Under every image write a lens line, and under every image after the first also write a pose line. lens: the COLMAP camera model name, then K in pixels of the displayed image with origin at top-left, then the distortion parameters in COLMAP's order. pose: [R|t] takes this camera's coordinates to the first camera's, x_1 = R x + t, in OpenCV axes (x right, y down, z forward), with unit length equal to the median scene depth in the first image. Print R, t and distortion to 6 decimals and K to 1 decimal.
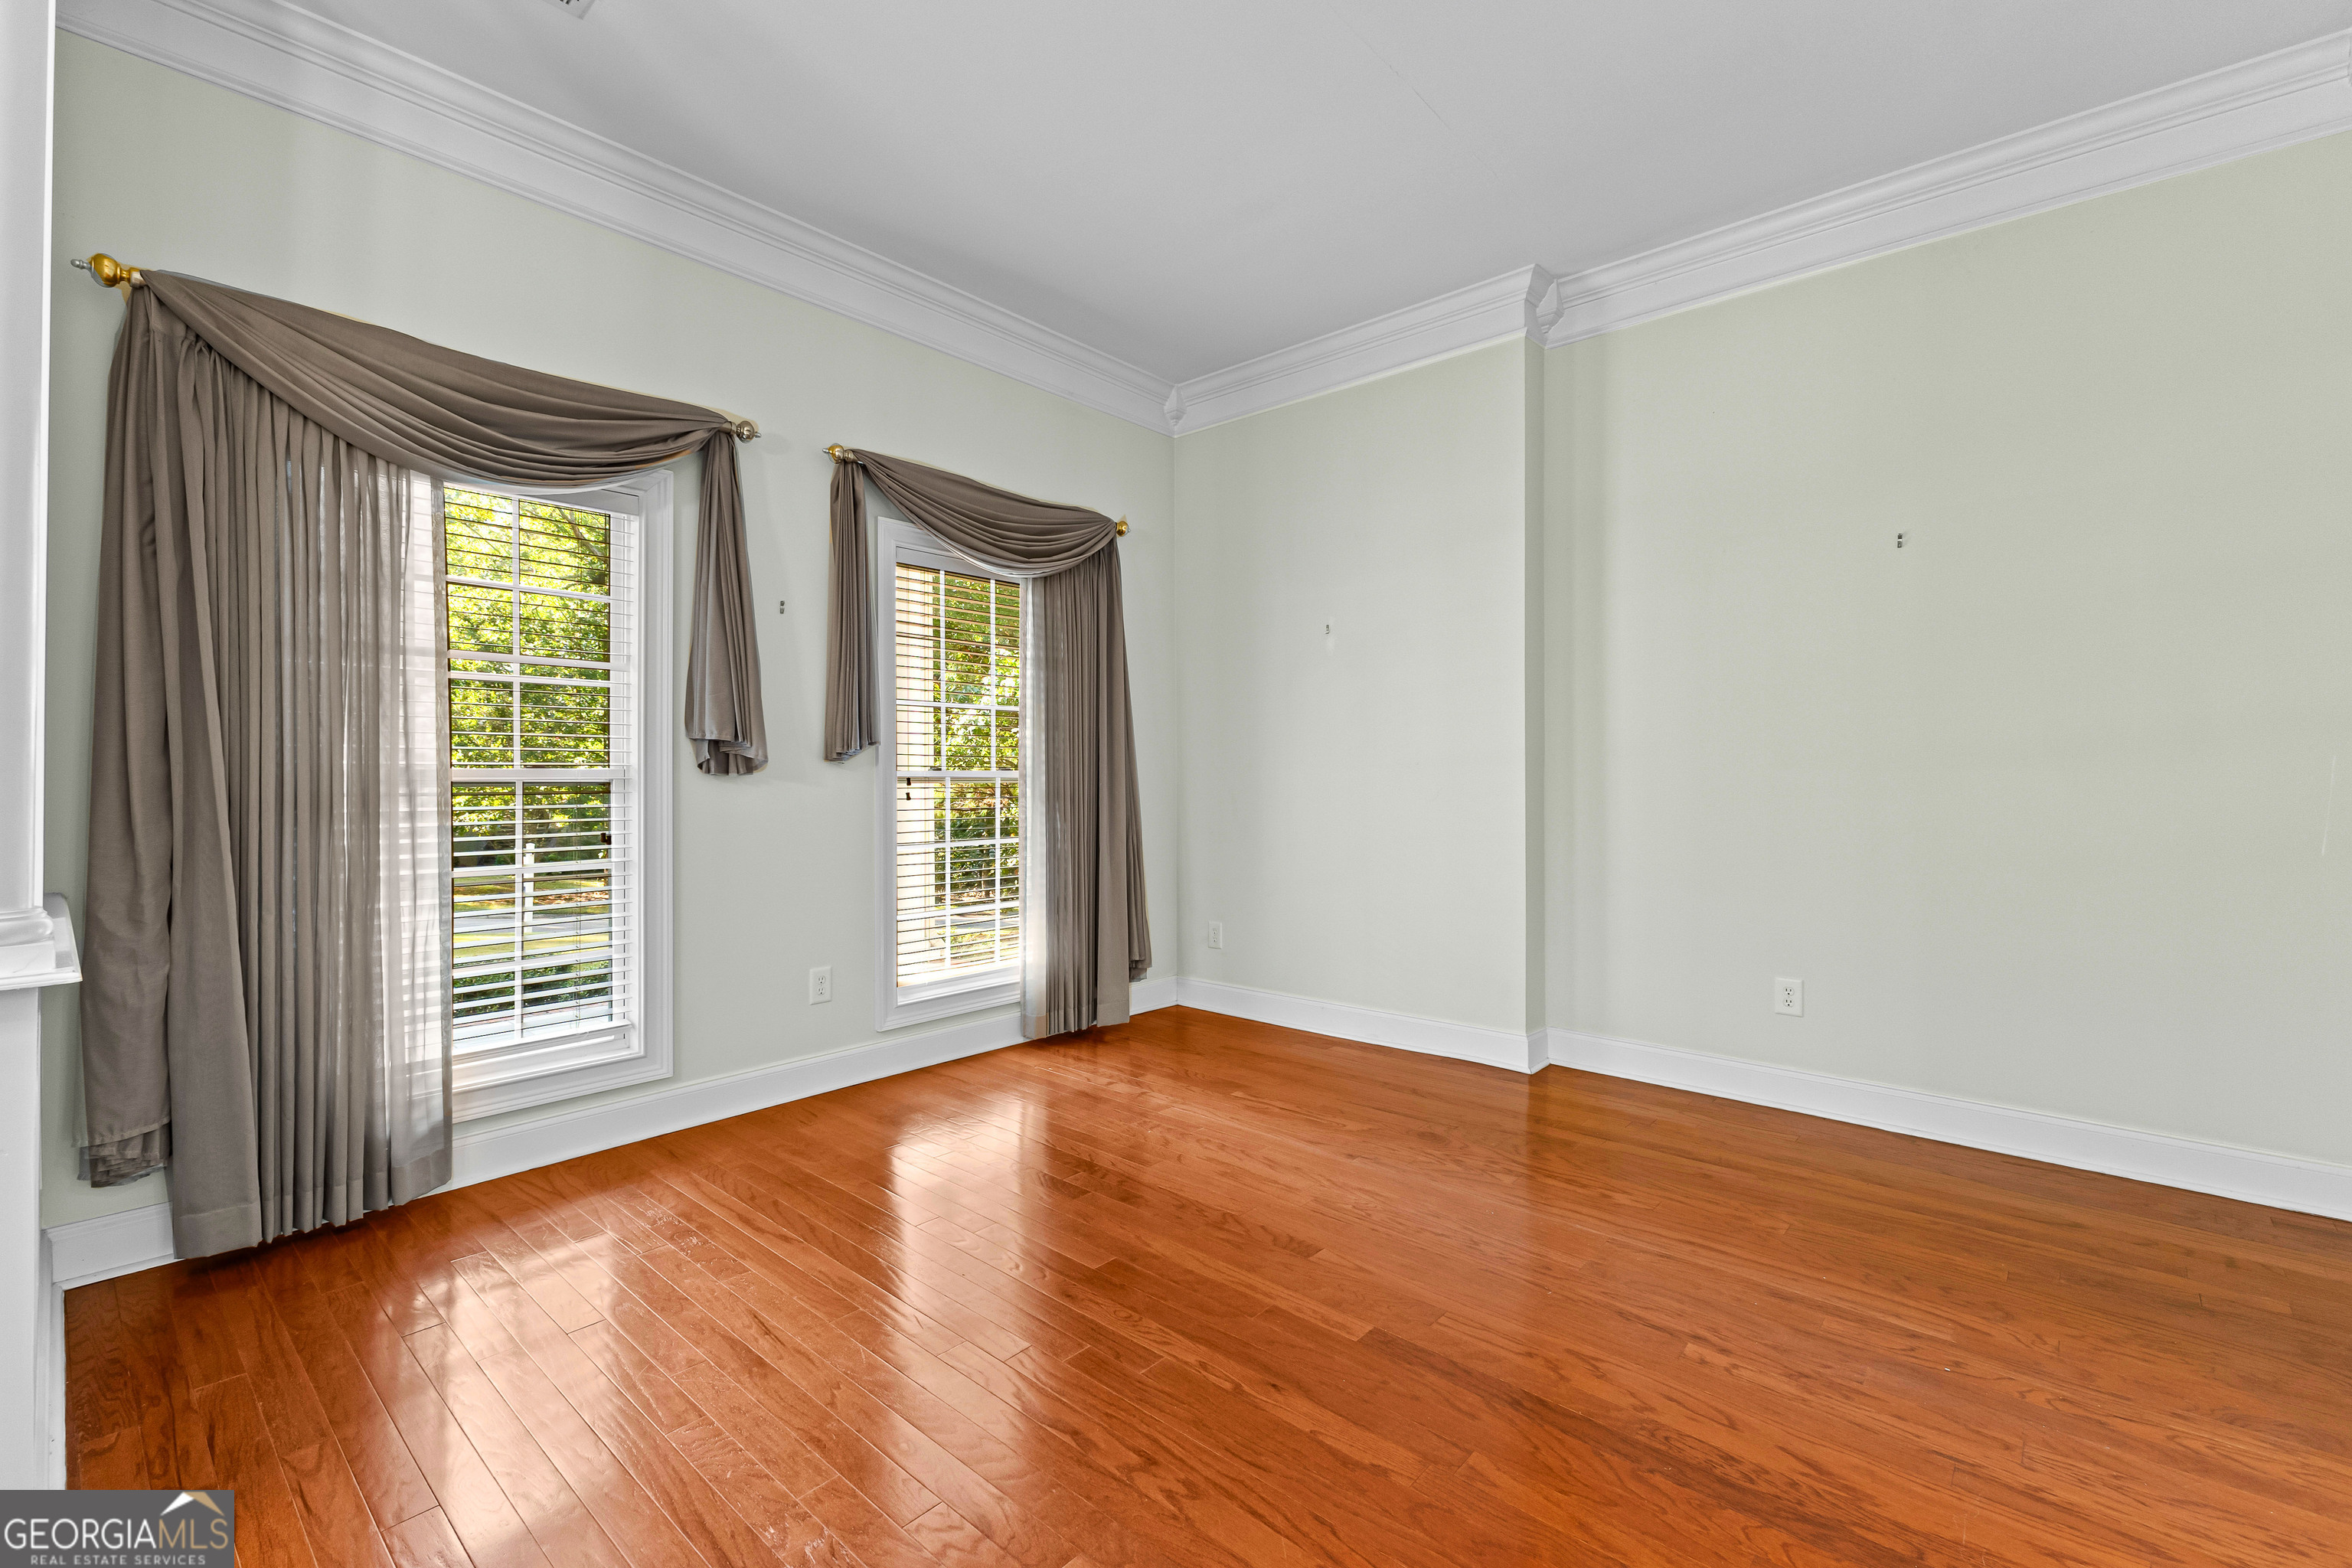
lens RADIAL K [[1026.0, 0, 1179.8], [0, 1026.0, 772.4], [0, 0, 1]] dist [0.011798, -0.002004]
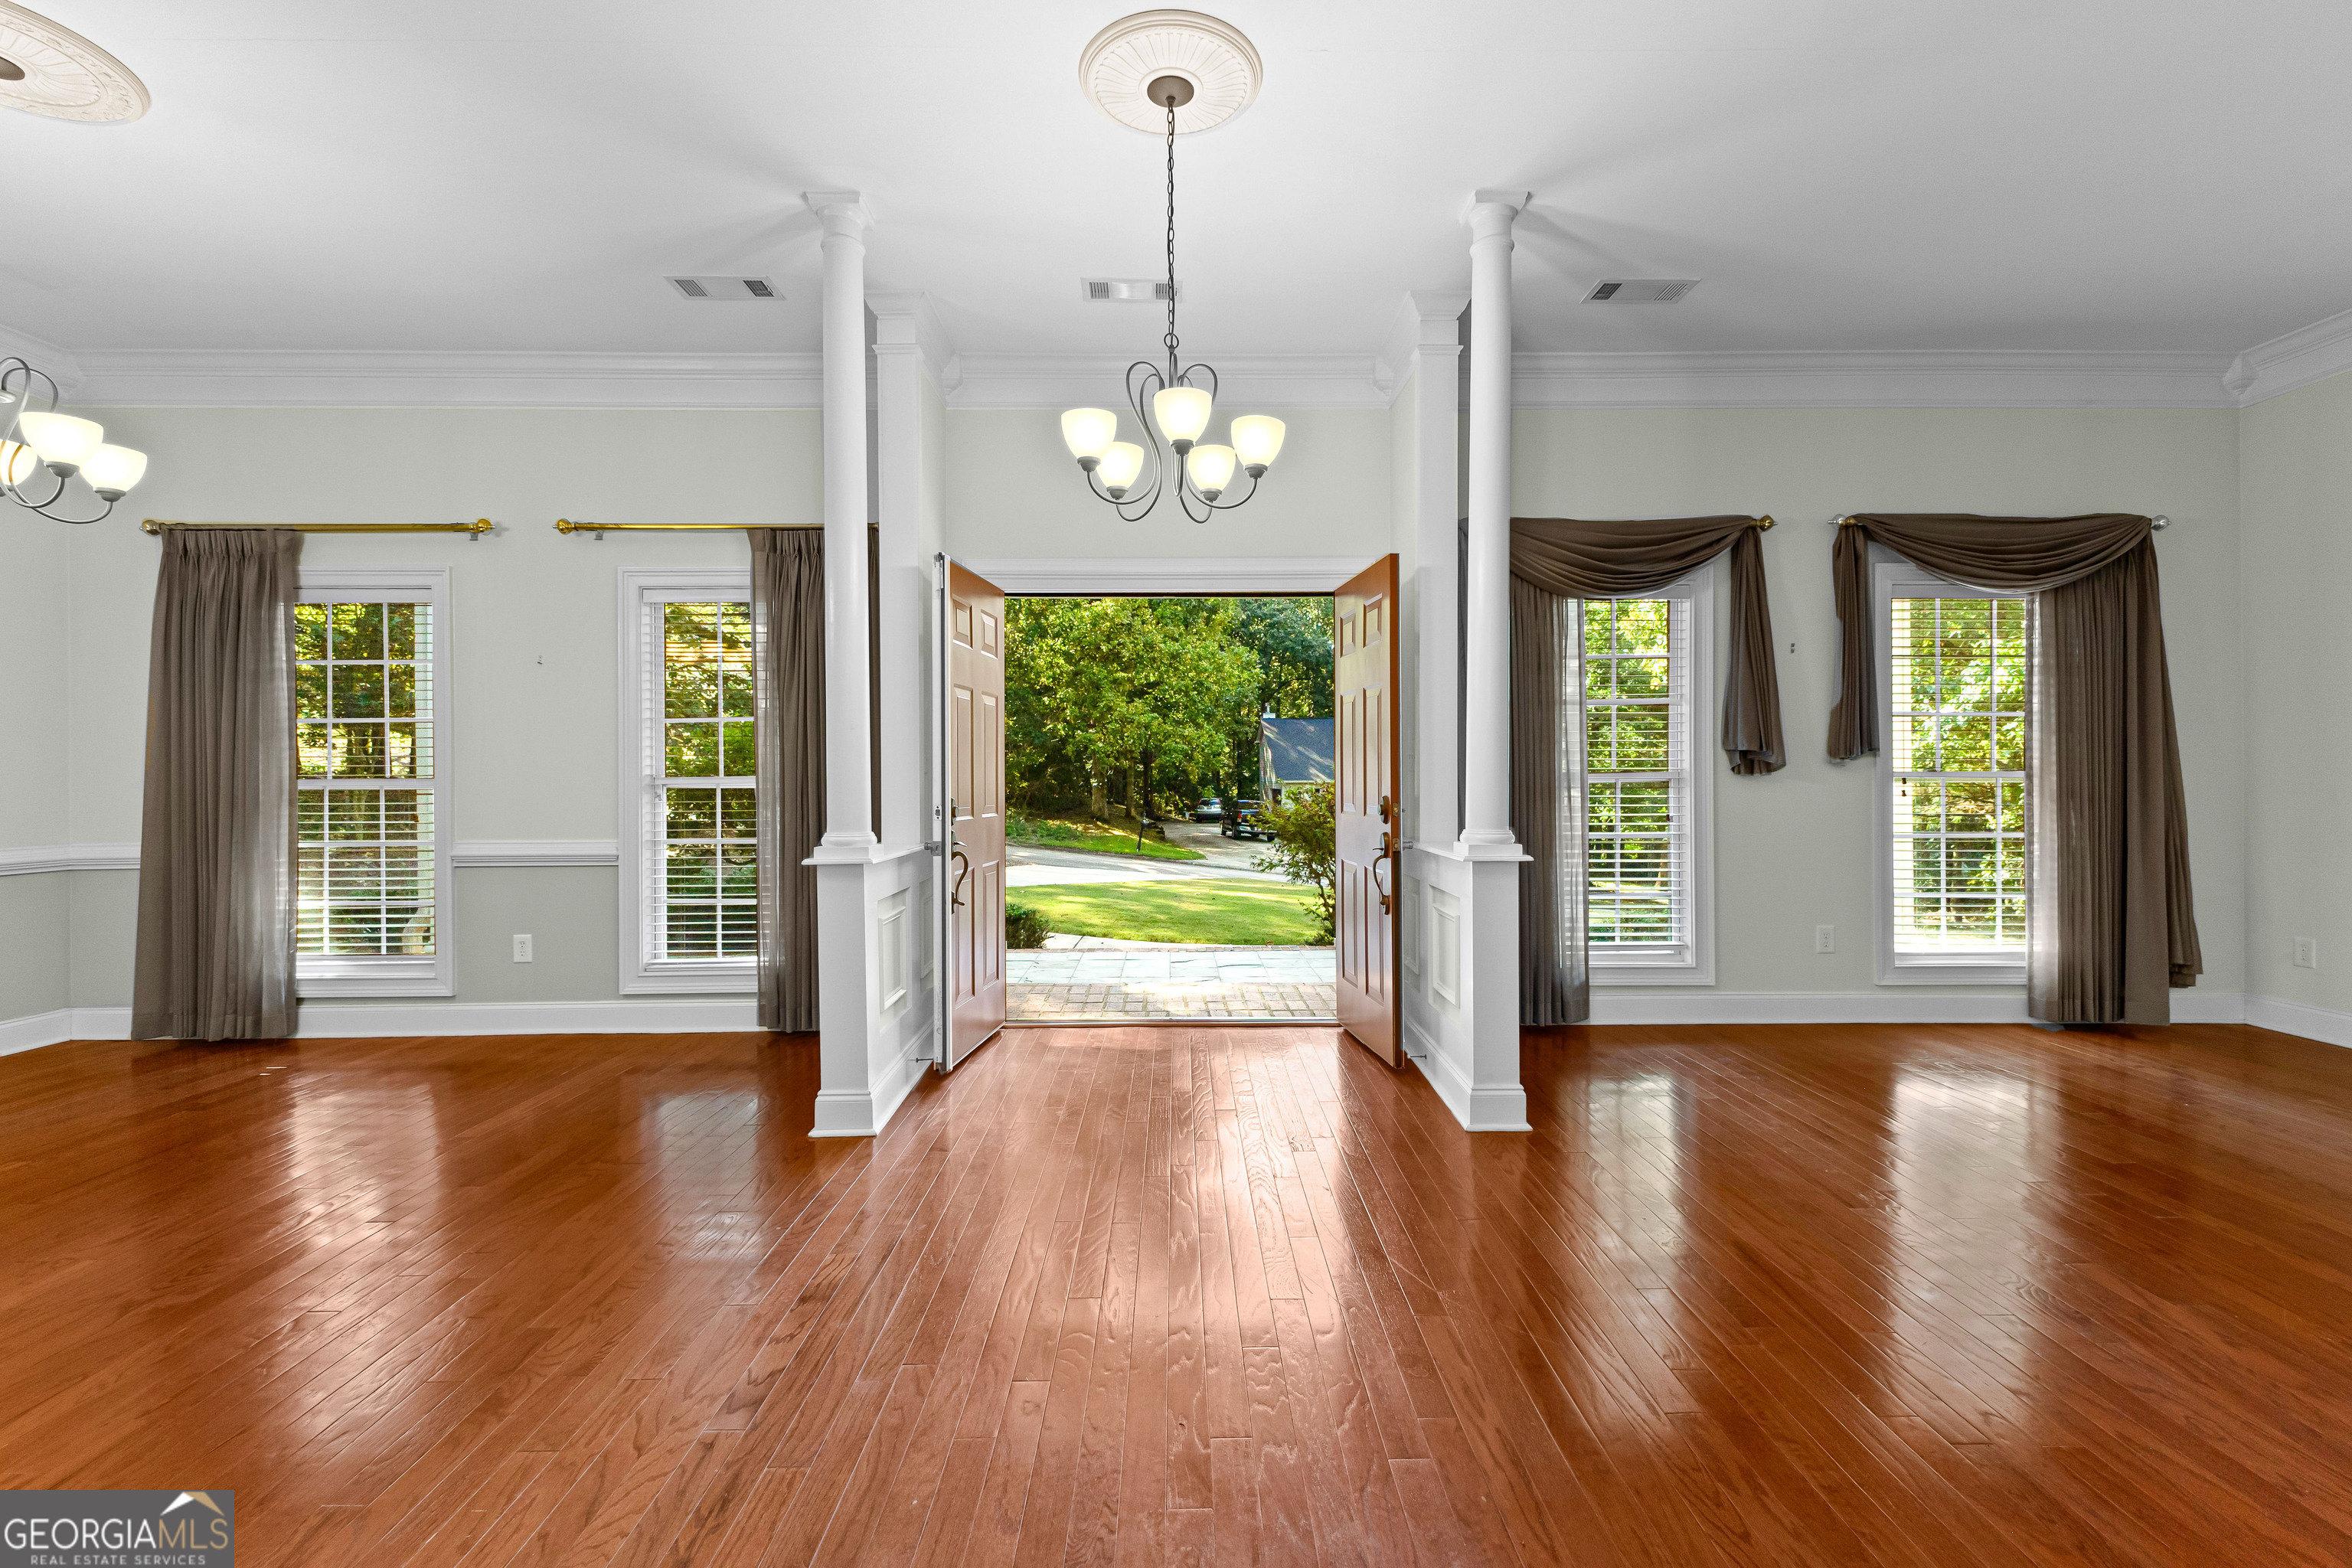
lens RADIAL K [[1026.0, 0, 1169.6], [0, 1026.0, 780.3], [0, 0, 1]] dist [0.011798, -0.002004]
pose [[0.671089, -0.002574, -0.741372, 0.051432], [0.004813, 0.999988, 0.000885, 0.003561], [0.741361, -0.004162, 0.671094, -0.442308]]
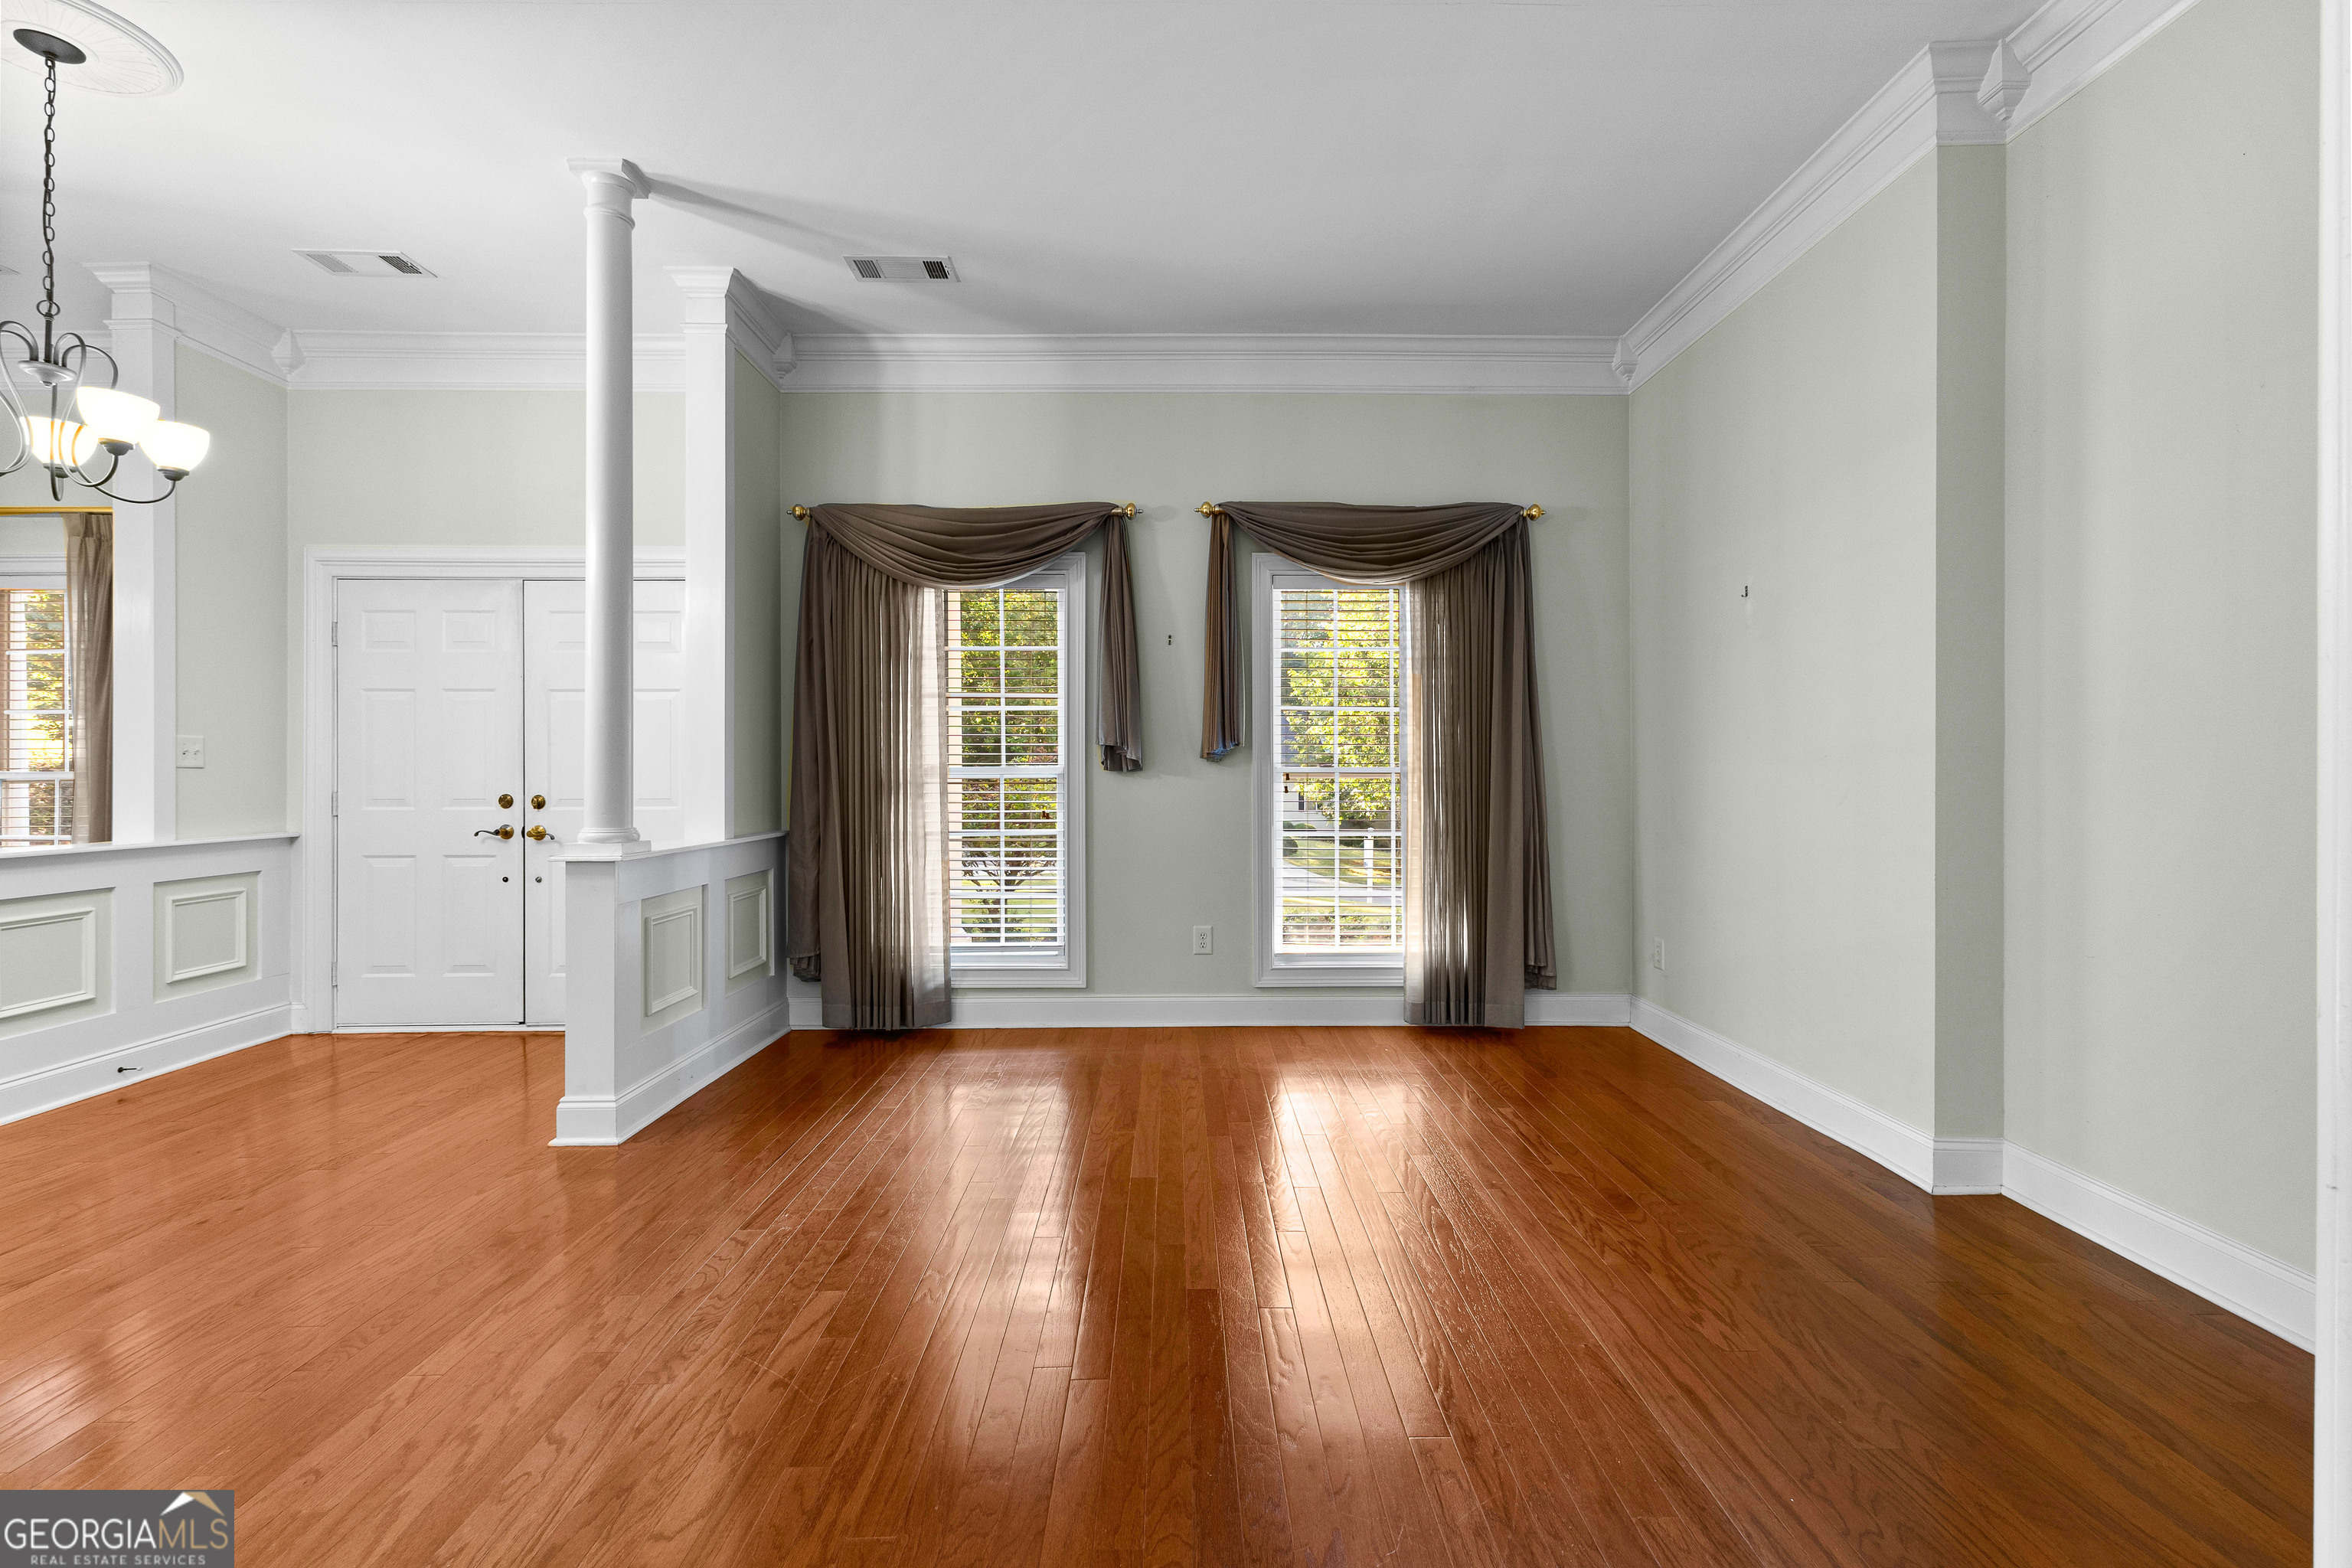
lens RADIAL K [[1026.0, 0, 1179.8], [0, 1026.0, 777.1], [0, 0, 1]] dist [0.011798, -0.002004]
pose [[0.671092, 0.005653, -0.741352, 0.525622], [0.003235, 0.999939, 0.010552, -0.003720], [0.741367, -0.009480, 0.671033, 0.140419]]
